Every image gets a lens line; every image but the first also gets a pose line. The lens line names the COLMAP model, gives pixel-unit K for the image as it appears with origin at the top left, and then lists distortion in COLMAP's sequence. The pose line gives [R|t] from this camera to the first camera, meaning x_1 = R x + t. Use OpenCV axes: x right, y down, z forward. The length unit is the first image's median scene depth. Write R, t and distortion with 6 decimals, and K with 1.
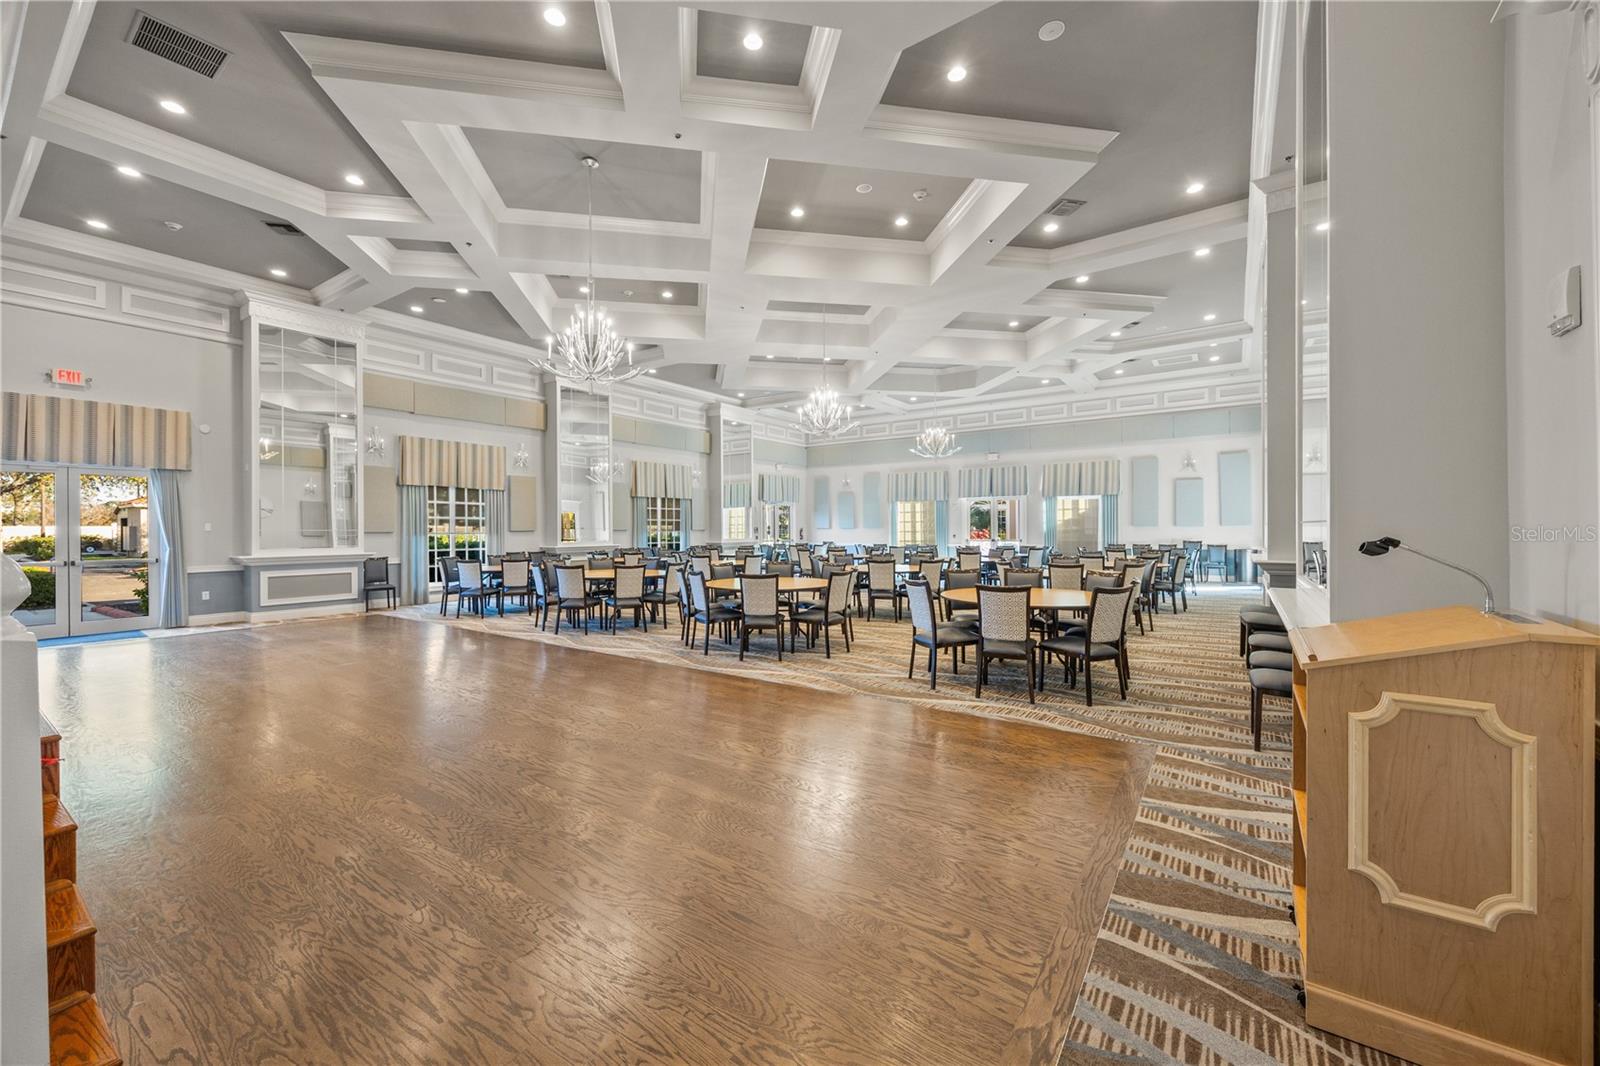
lens RADIAL K [[618.0, 0, 800.5], [0, 618.0, 532.5], [0, 0, 1]] dist [-0.000763, 0.000266]
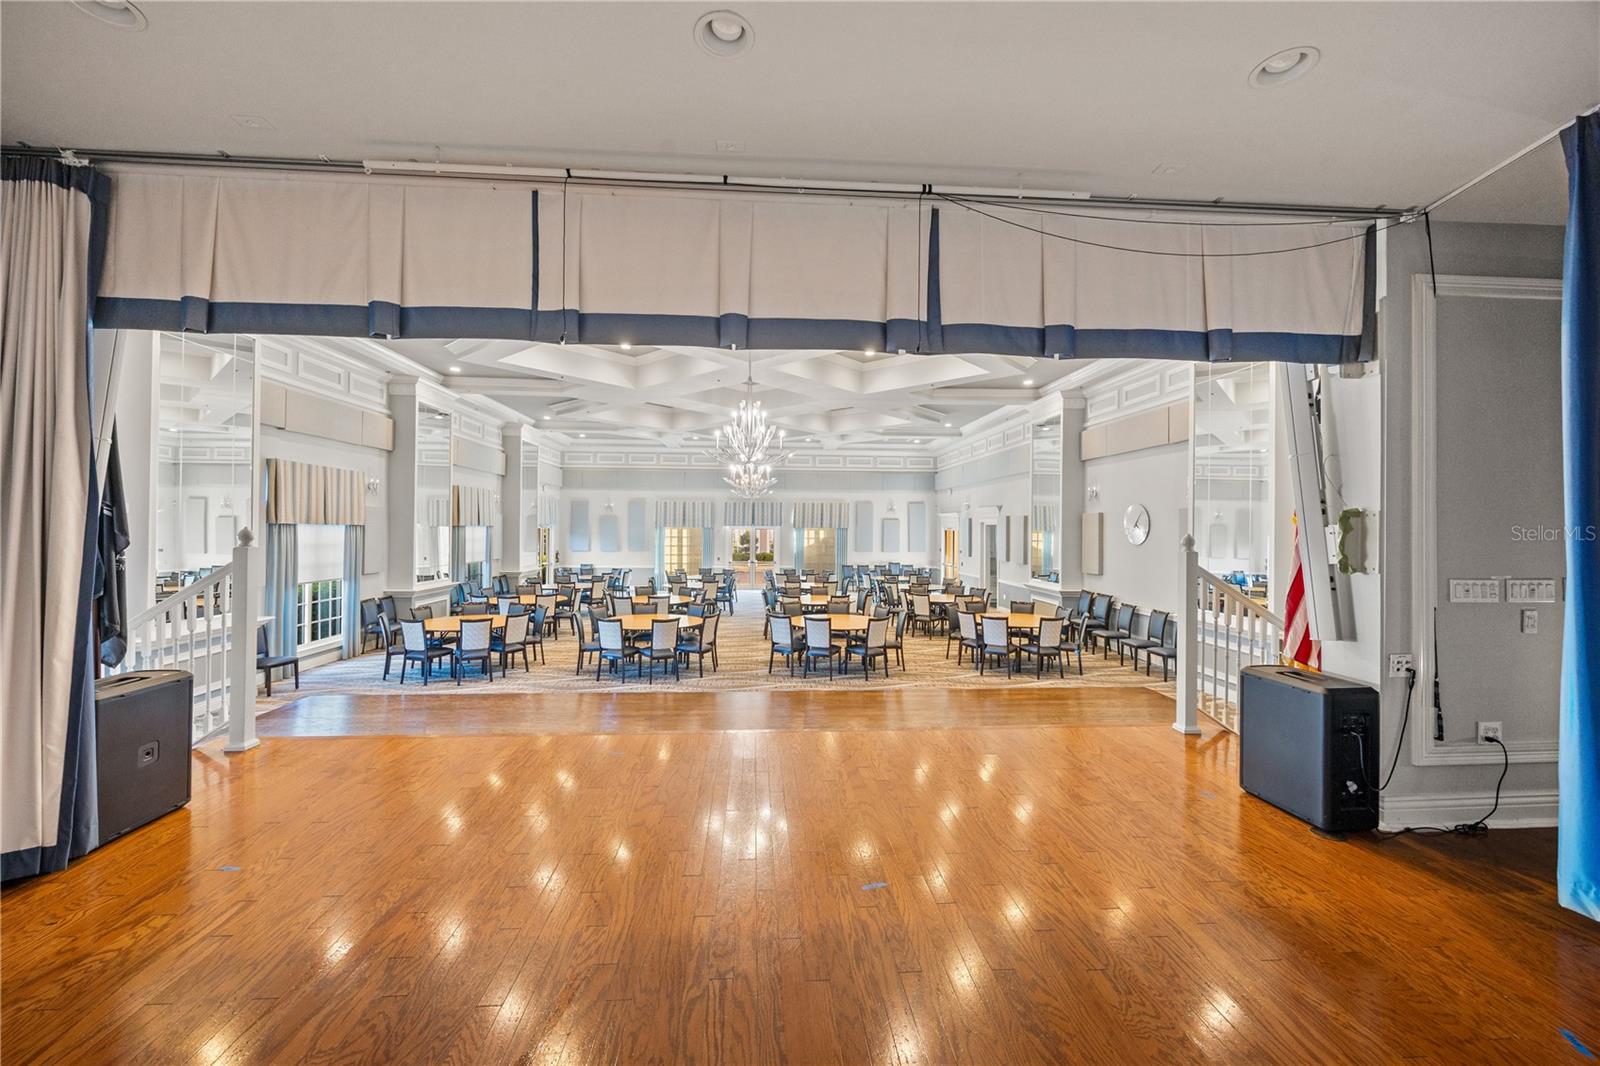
lens RADIAL K [[618.0, 0, 809.3], [0, 618.0, 527.5], [0, 0, 1]] dist [-0.000763, 0.000266]
pose [[0.777683, 0.012929, 0.628524, -0.398060], [-0.004830, 0.999882, -0.014591, -0.043222], [-0.628638, 0.008311, 0.777653, 0.003461]]
